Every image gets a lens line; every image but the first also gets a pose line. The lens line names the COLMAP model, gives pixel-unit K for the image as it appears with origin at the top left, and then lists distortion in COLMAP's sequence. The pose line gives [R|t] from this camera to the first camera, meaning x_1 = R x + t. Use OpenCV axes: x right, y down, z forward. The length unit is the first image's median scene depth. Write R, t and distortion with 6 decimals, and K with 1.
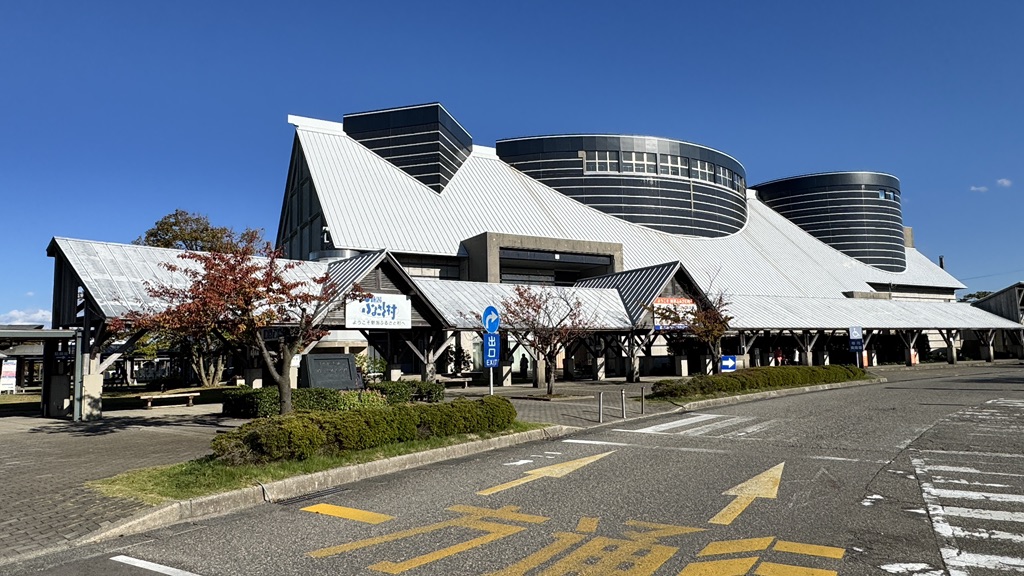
lens RADIAL K [[642.4, 0, 512.0], [0, 642.4, 288.0], [0, 0, 1]] dist [-0.000637, -0.001129]
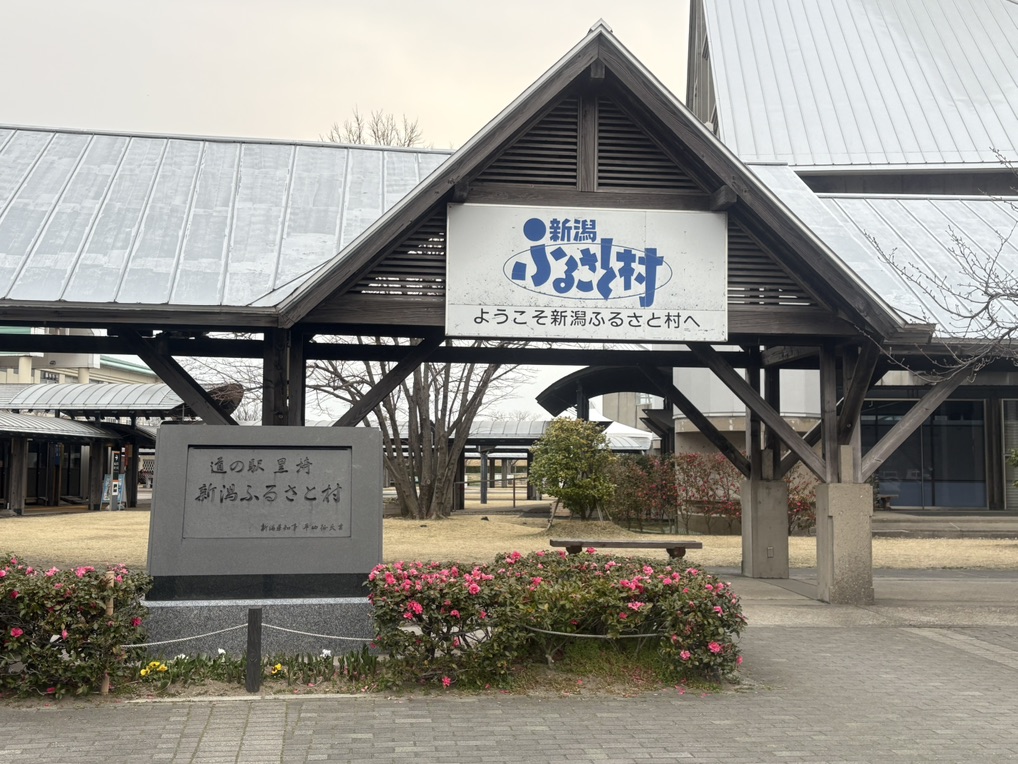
lens RADIAL K [[1158.7, 0, 509.0], [0, 1158.7, 382.0], [0, 0, 1]] dist [0.116486, -0.000791]
pose [[0.805771, -0.012304, -0.592099, 0.047467], [0.034074, 0.999091, 0.025608, 0.067624], [0.591246, -0.040809, 0.805458, 0.608246]]
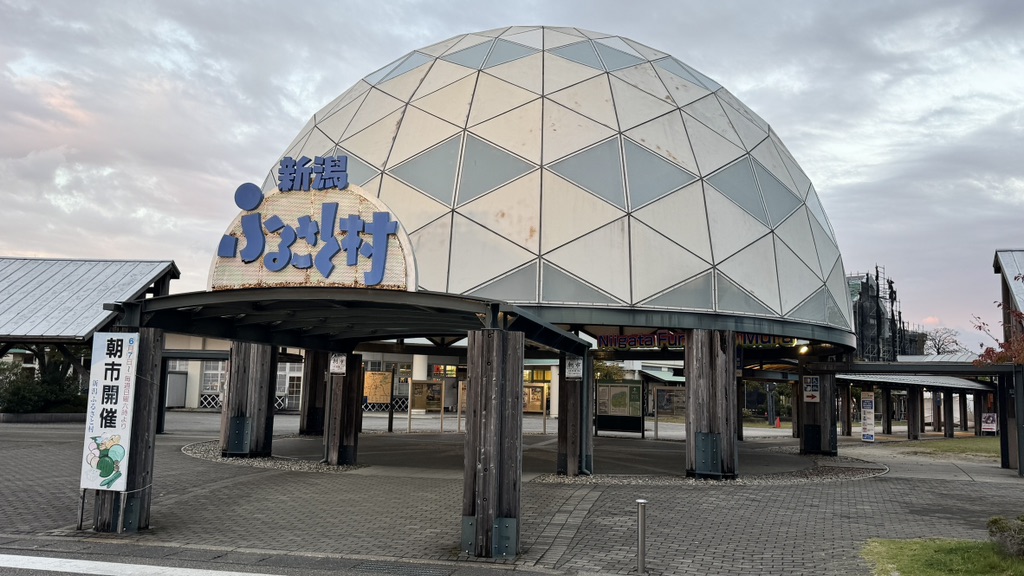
lens RADIAL K [[843.1, 0, 526.4], [0, 843.1, 289.8], [0, 0, 1]] dist [0.135241, -0.223650]
pose [[0.295078, -0.080006, -0.952118, 0.135454], [0.067344, 0.995751, -0.062802, 0.000464], [0.953097, -0.045588, 0.299212, 0.075334]]
